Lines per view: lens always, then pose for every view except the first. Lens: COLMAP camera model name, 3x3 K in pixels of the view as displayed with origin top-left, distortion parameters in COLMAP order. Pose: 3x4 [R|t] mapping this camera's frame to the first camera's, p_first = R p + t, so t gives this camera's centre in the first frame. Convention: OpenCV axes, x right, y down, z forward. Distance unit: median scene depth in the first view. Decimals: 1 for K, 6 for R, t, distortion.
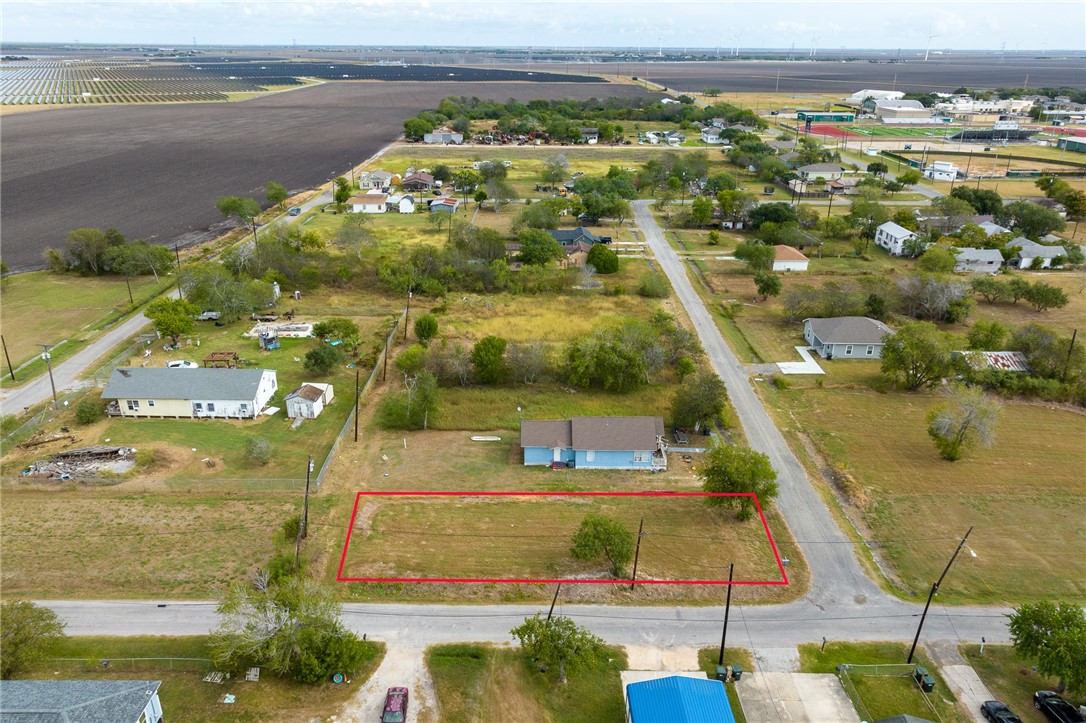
lens RADIAL K [[758.7, 0, 543.0], [0, 758.7, 361.5], [0, 0, 1]] dist [-0.003291, 0.003796]
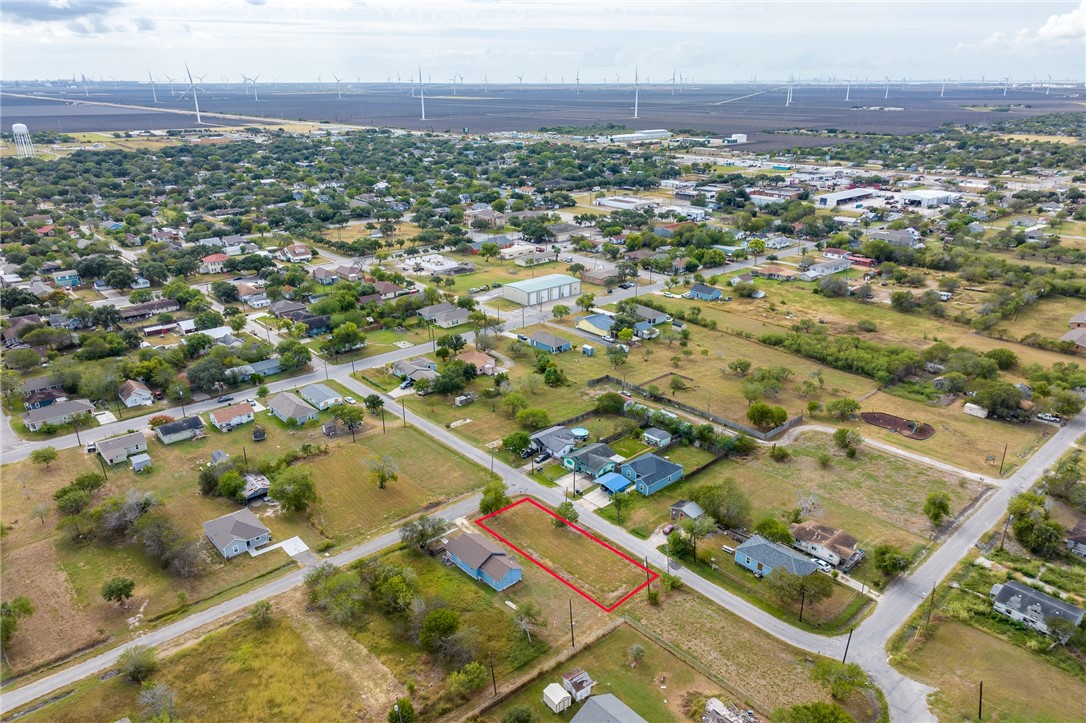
lens RADIAL K [[763.2, 0, 540.5], [0, 763.2, 363.5], [0, 0, 1]] dist [0.000982, 0.006880]
pose [[-0.659726, -0.271229, 0.700854, -0.759384], [0.288726, 0.769545, 0.569595, -0.813607], [-0.693829, 0.578131, -0.429378, 0.956835]]
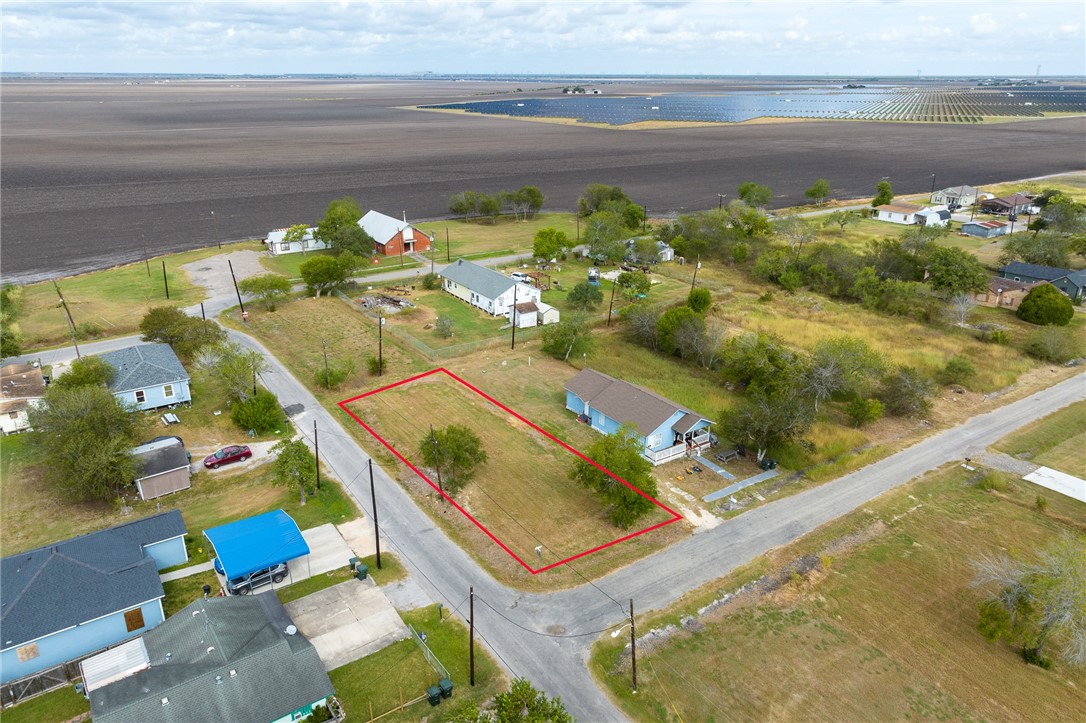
lens RADIAL K [[758.7, 0, 543.0], [0, 758.7, 361.5], [0, 0, 1]] dist [-0.003291, 0.003796]
pose [[0.563492, 0.290150, -0.773492, 0.482897], [-0.317891, 0.940354, 0.121158, -0.022790], [0.762510, 0.177615, 0.622118, 0.224970]]
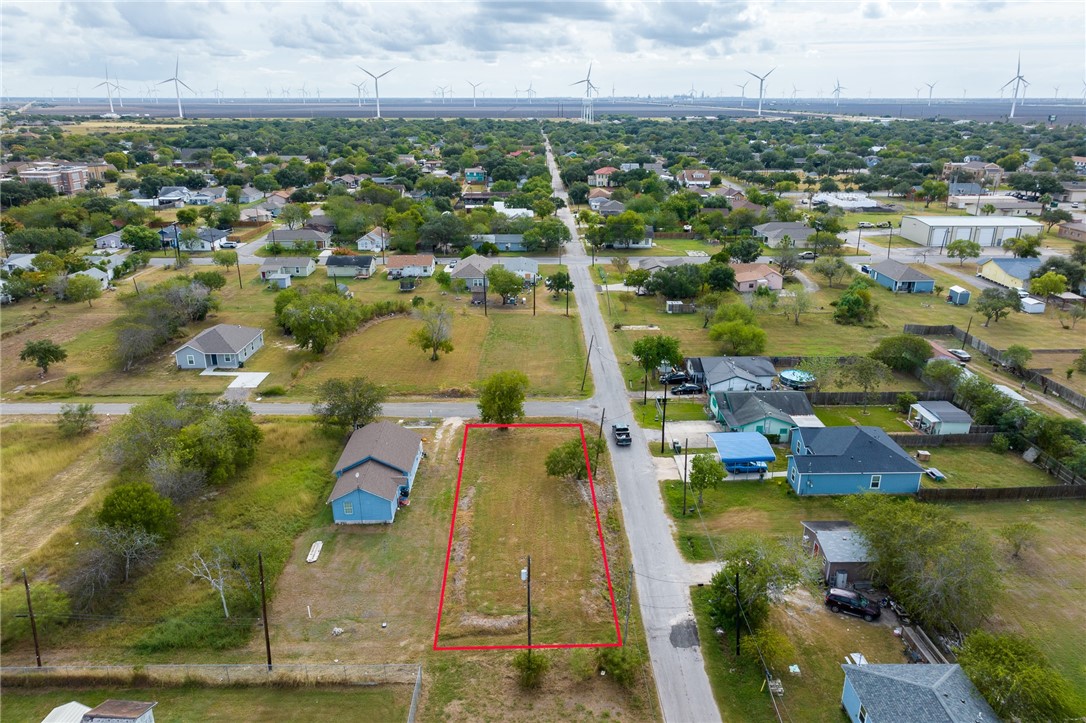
lens RADIAL K [[758.7, 0, 543.0], [0, 758.7, 361.5], [0, 0, 1]] dist [-0.003291, 0.003796]
pose [[-0.008195, -0.338809, 0.940819, -0.526183], [0.388203, 0.865981, 0.315240, -0.155811], [-0.921537, 0.367812, 0.124430, 0.442359]]
